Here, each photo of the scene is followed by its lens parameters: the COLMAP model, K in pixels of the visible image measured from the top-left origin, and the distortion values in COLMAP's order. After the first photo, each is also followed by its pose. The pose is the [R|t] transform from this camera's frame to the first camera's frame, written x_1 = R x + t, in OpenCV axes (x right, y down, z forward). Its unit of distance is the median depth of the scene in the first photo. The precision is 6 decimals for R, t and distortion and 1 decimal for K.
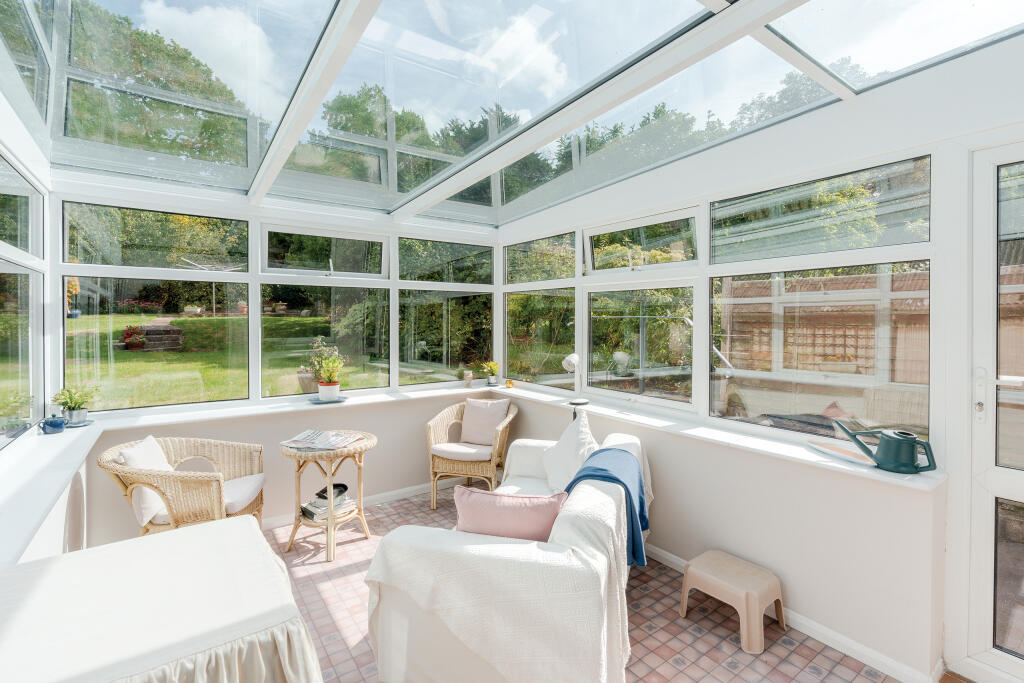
lens RADIAL K [[485.0, 0, 536.0], [0, 485.0, 324.6], [0, 0, 1]] dist [0.001864, 0.000697]
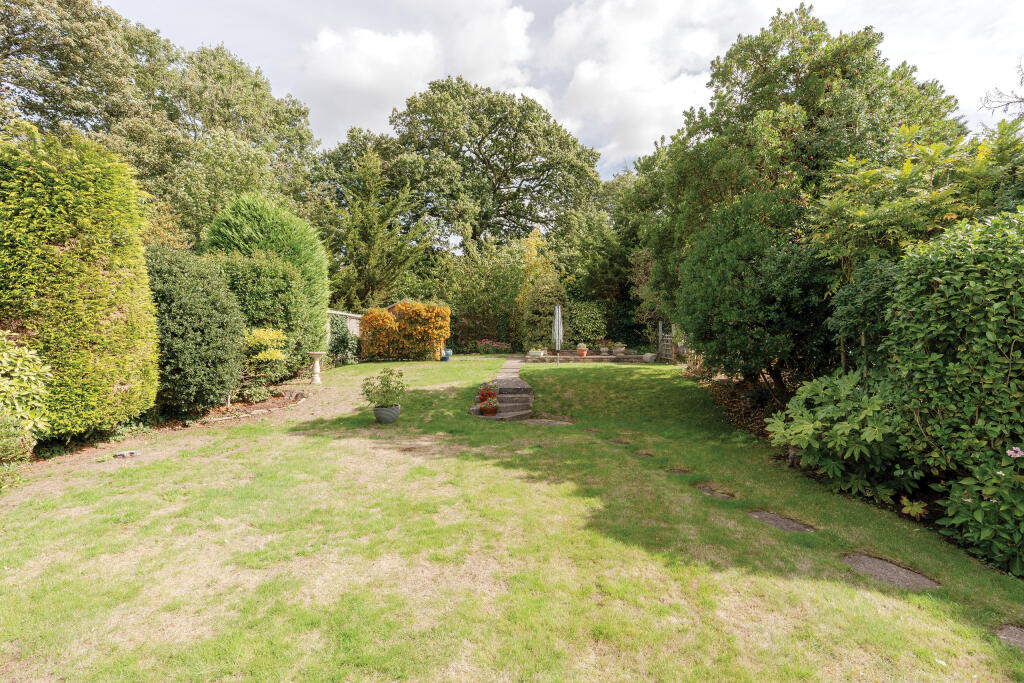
lens RADIAL K [[484.7, 0, 512.0], [0, 484.7, 341.5], [0, 0, 1]] dist [-0.000316, 0.000087]
pose [[0.798358, 0.003393, -0.602174, -0.253056], [-0.009492, 0.999931, -0.006950, -0.066679], [0.602109, 0.011264, 0.798335, 0.308584]]
